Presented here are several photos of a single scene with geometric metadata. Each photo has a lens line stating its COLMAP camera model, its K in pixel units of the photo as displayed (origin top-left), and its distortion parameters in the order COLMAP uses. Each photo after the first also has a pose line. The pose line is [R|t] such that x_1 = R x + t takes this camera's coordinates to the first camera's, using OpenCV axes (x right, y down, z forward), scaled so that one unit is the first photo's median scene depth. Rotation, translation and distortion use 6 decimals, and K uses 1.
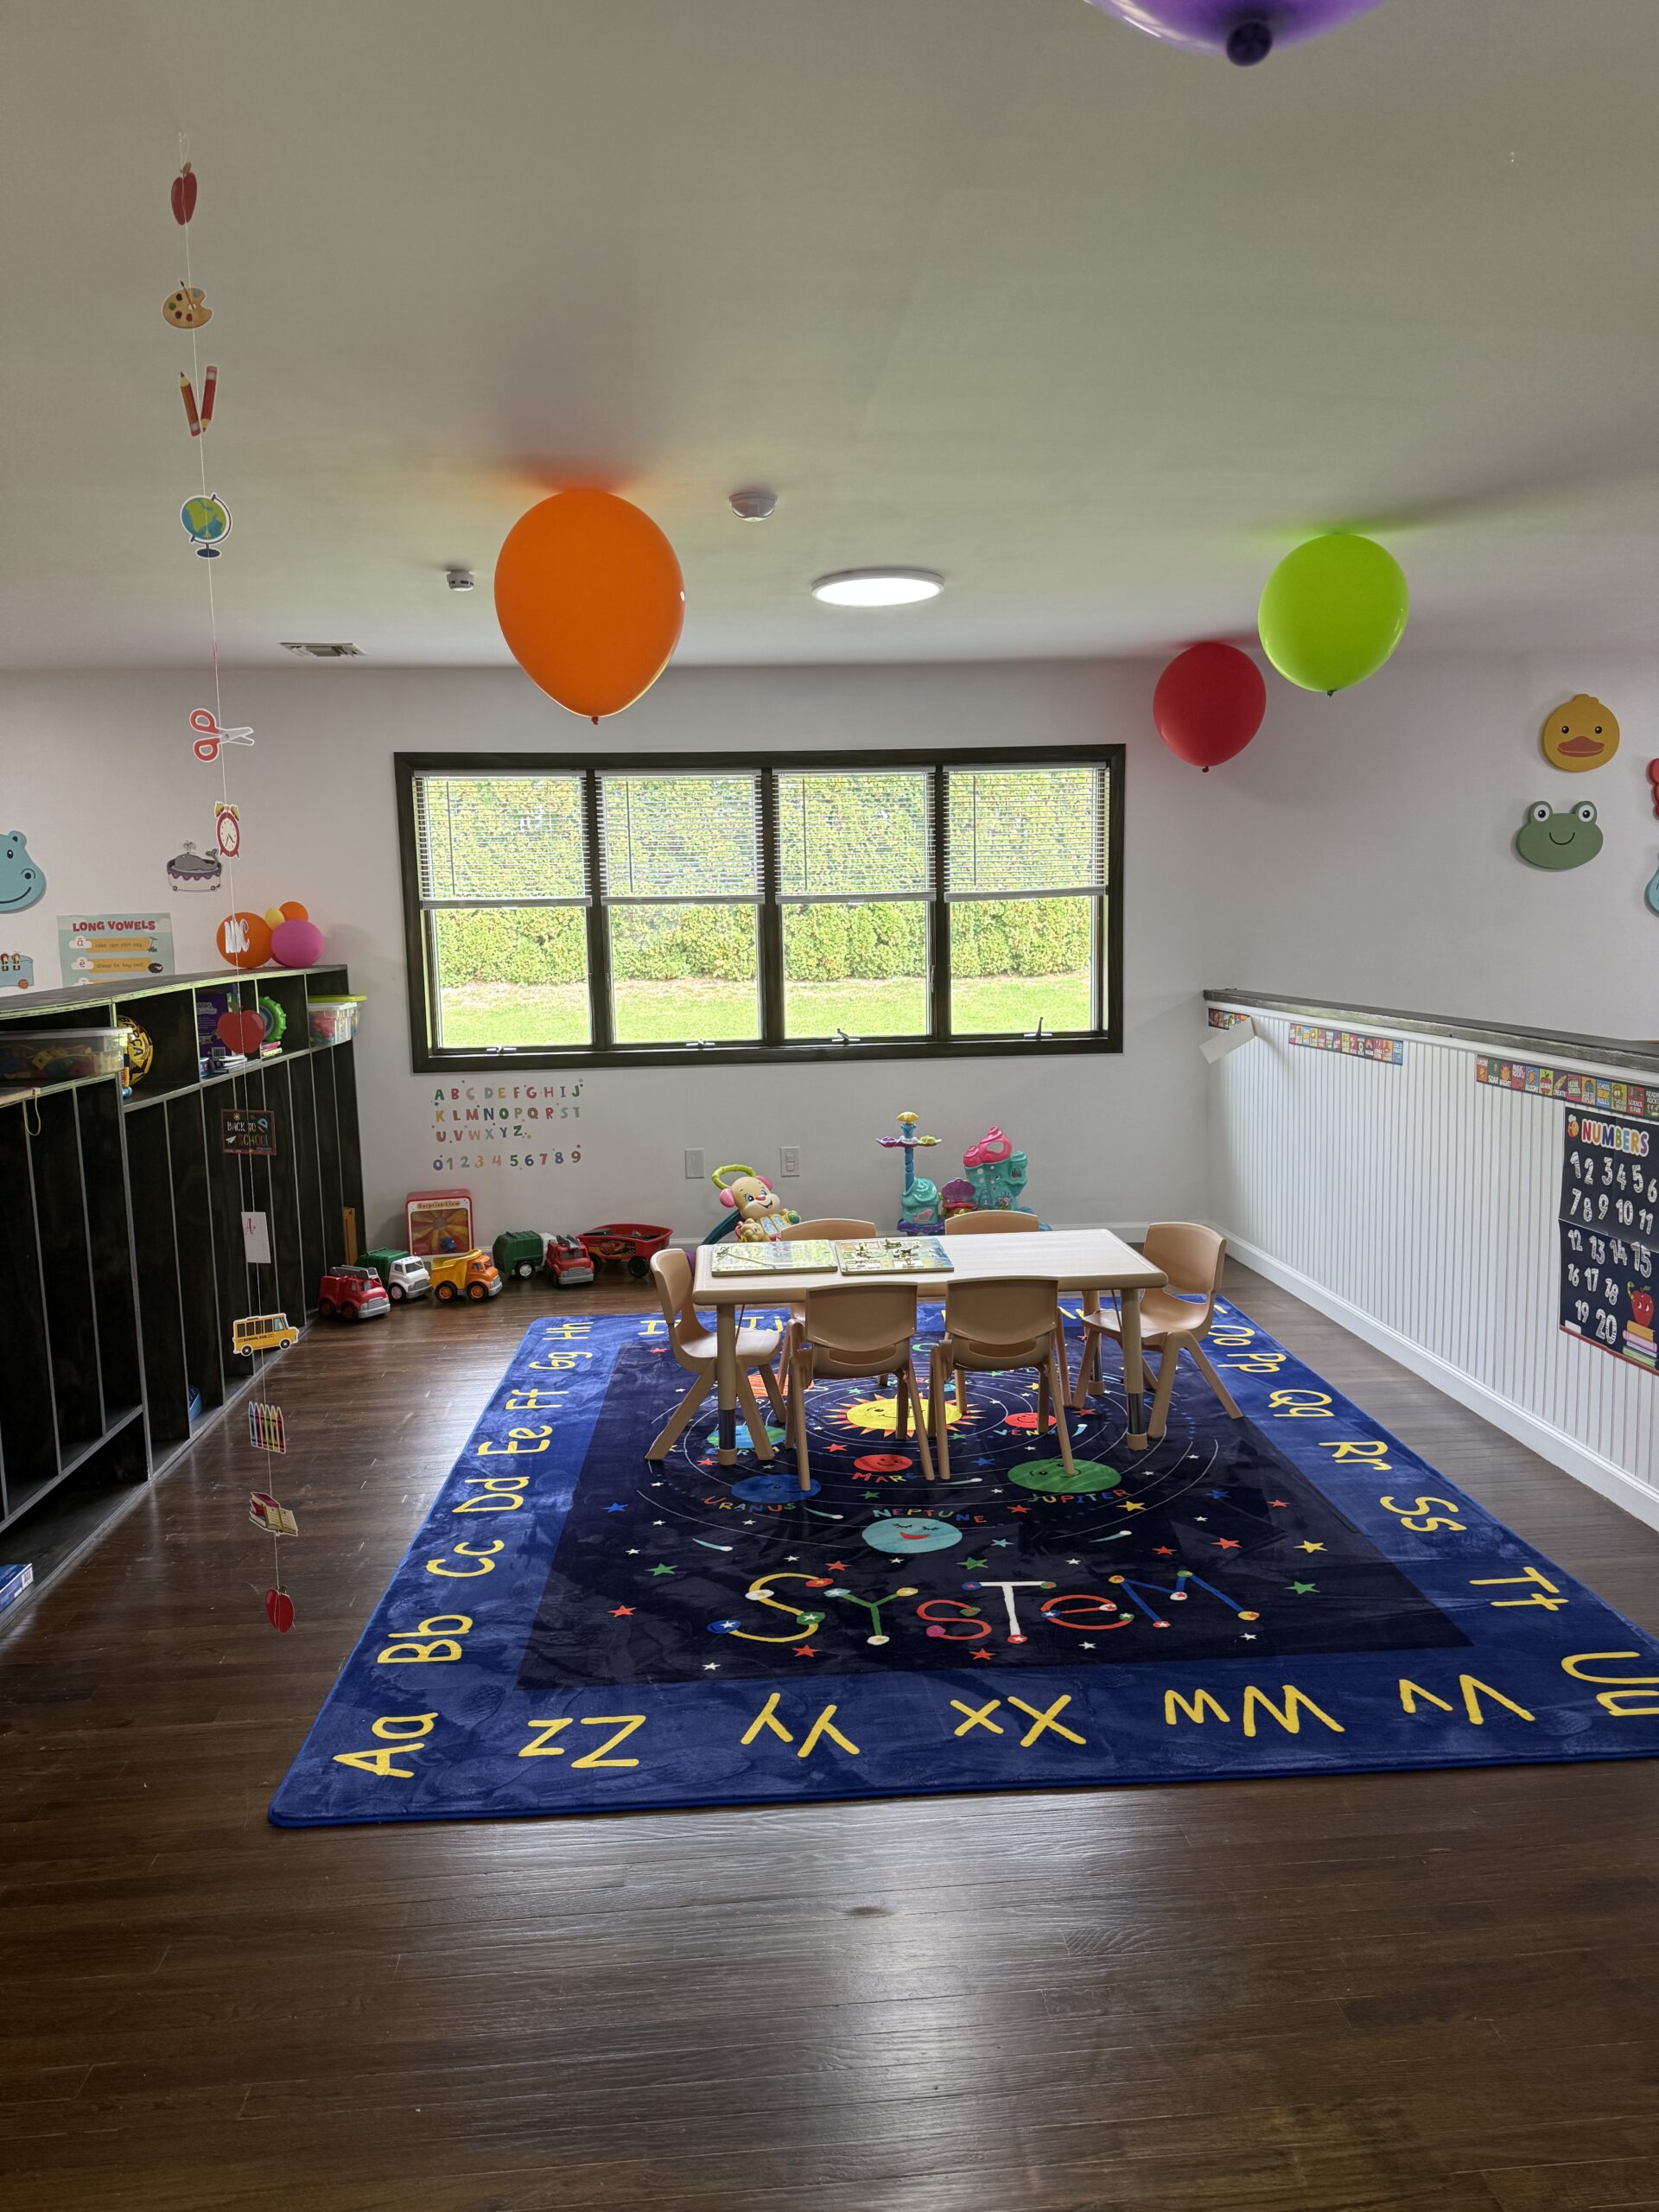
lens RADIAL K [[1607.5, 0, 829.5], [0, 1607.5, 1106.0], [0, 0, 1]] dist [-0.000416, -0.002585]
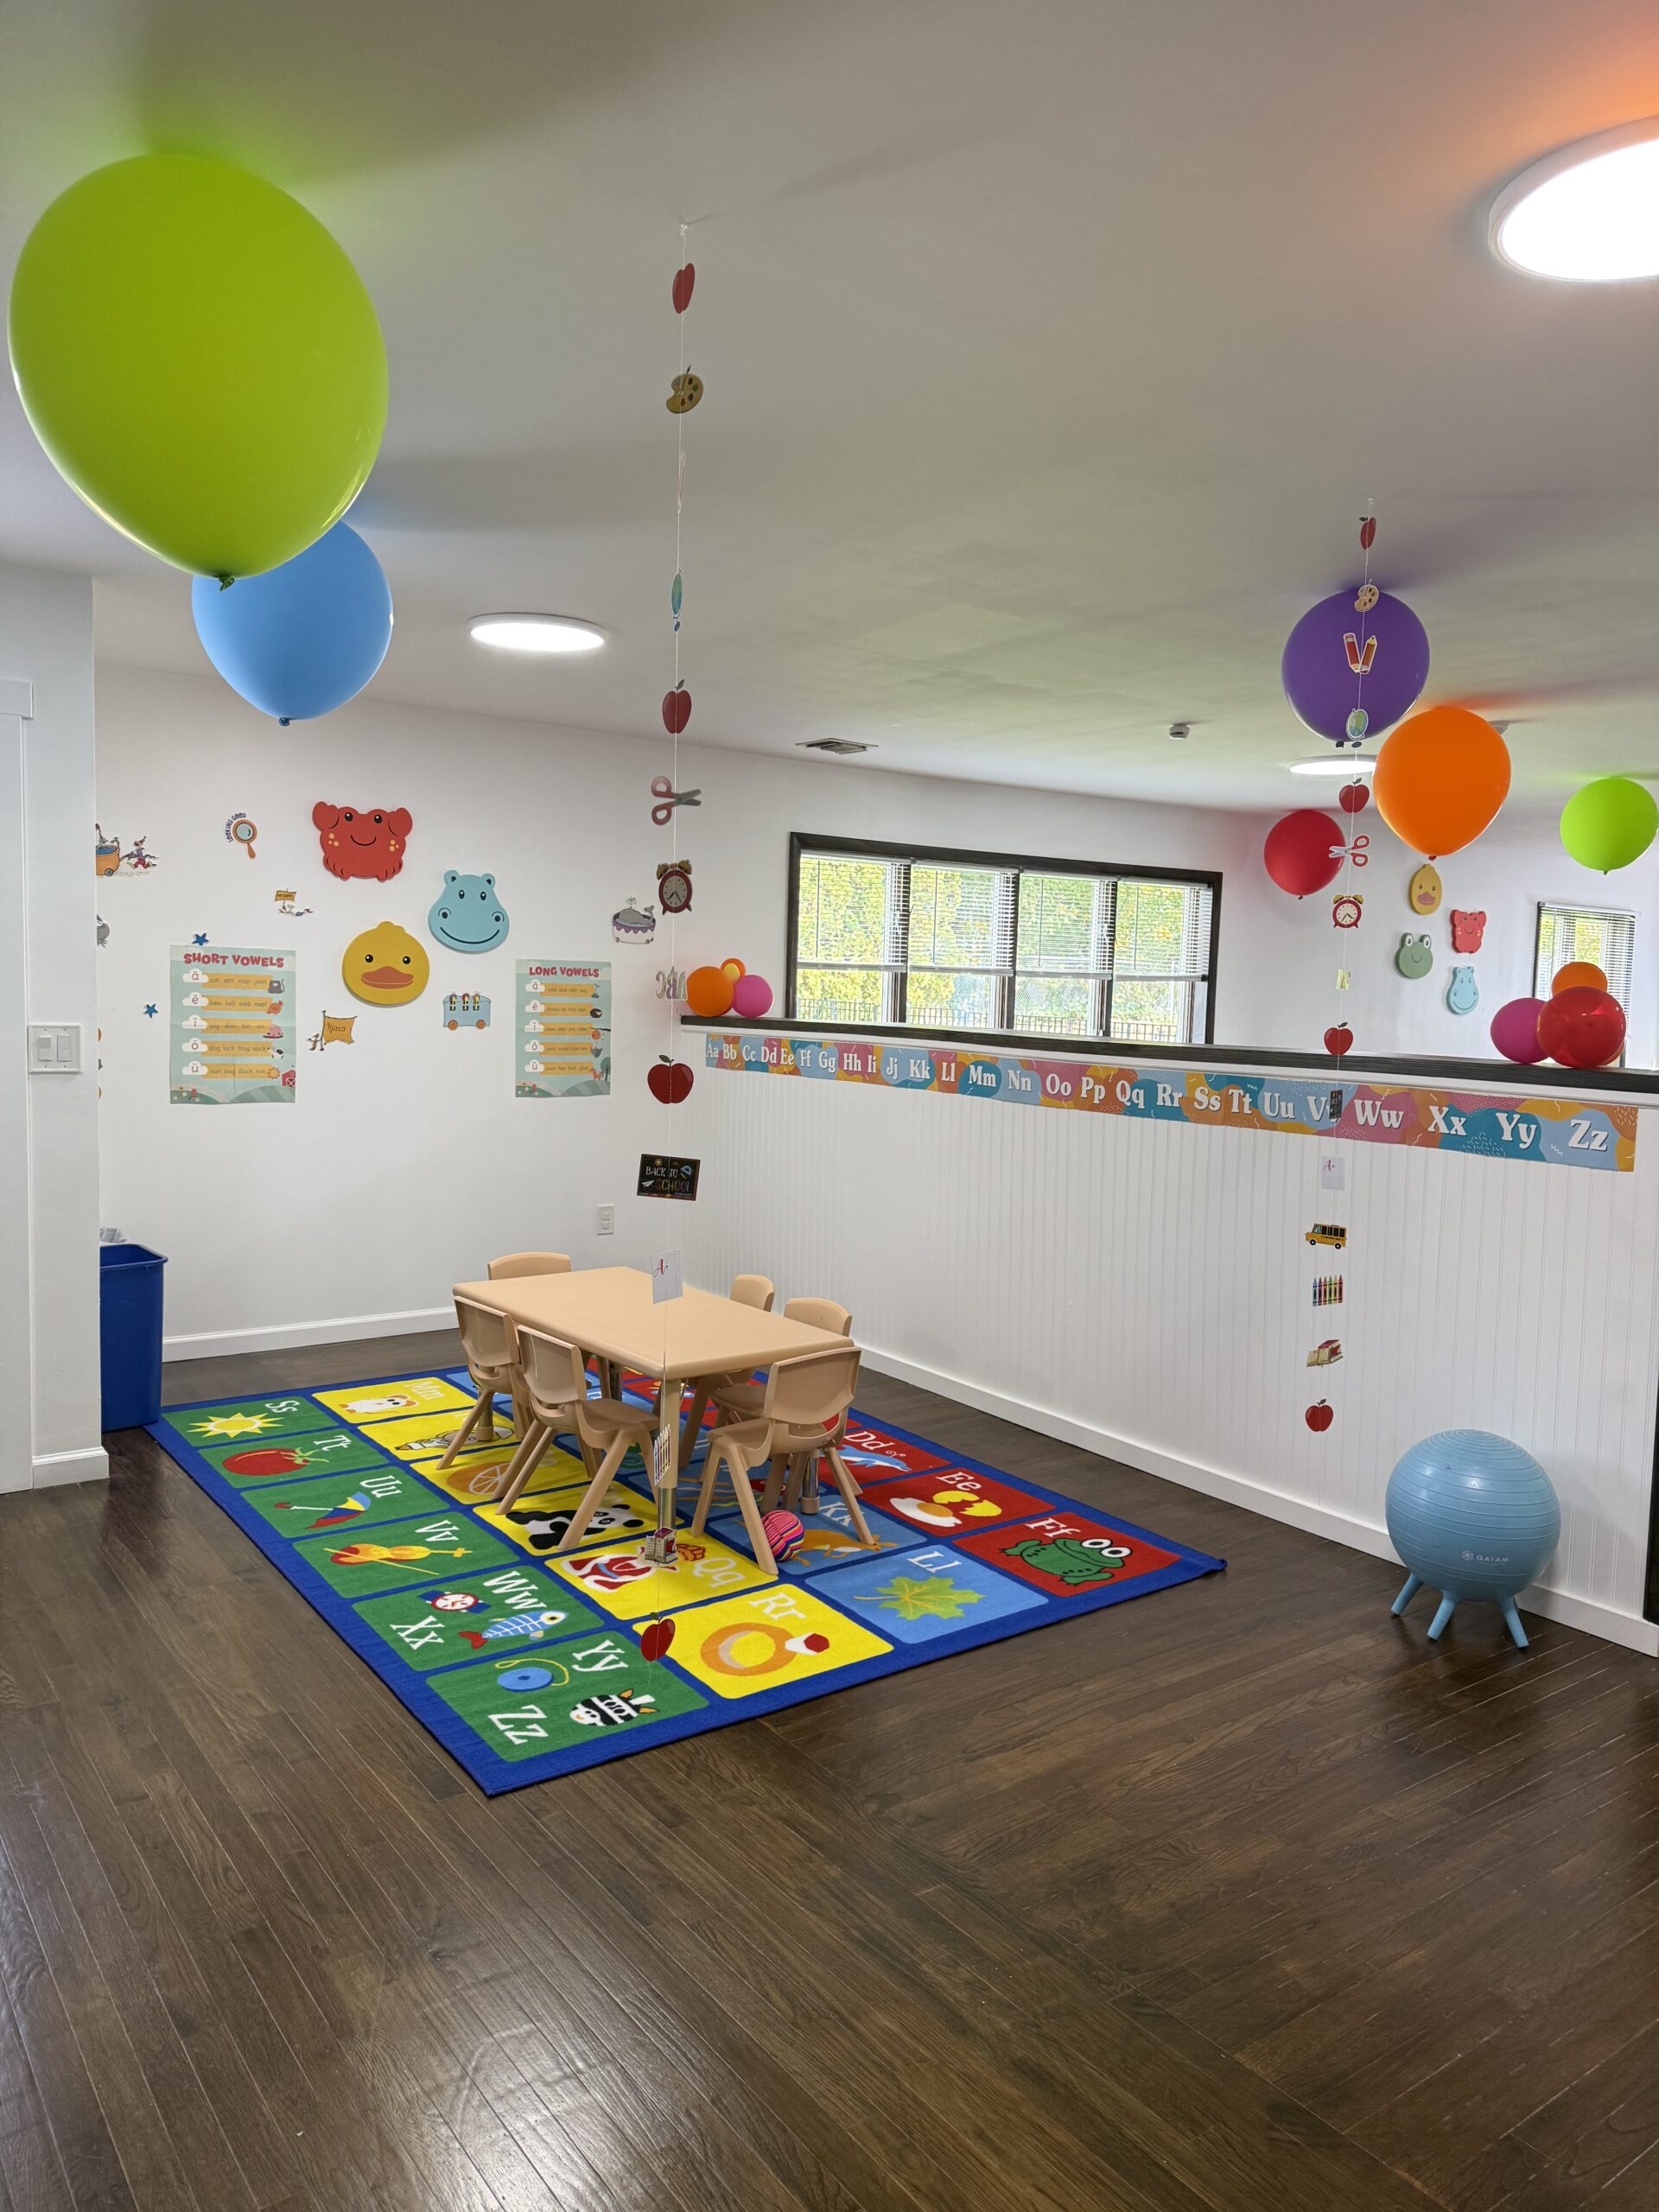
lens RADIAL K [[1607.5, 0, 829.5], [0, 1607.5, 1106.0], [0, 0, 1]] dist [-0.000416, -0.002585]
pose [[0.851149, 0.003811, 0.524910, -0.849846], [0.015185, 0.999376, -0.031879, 0.011462], [-0.524704, 0.035104, 0.850560, 0.021365]]
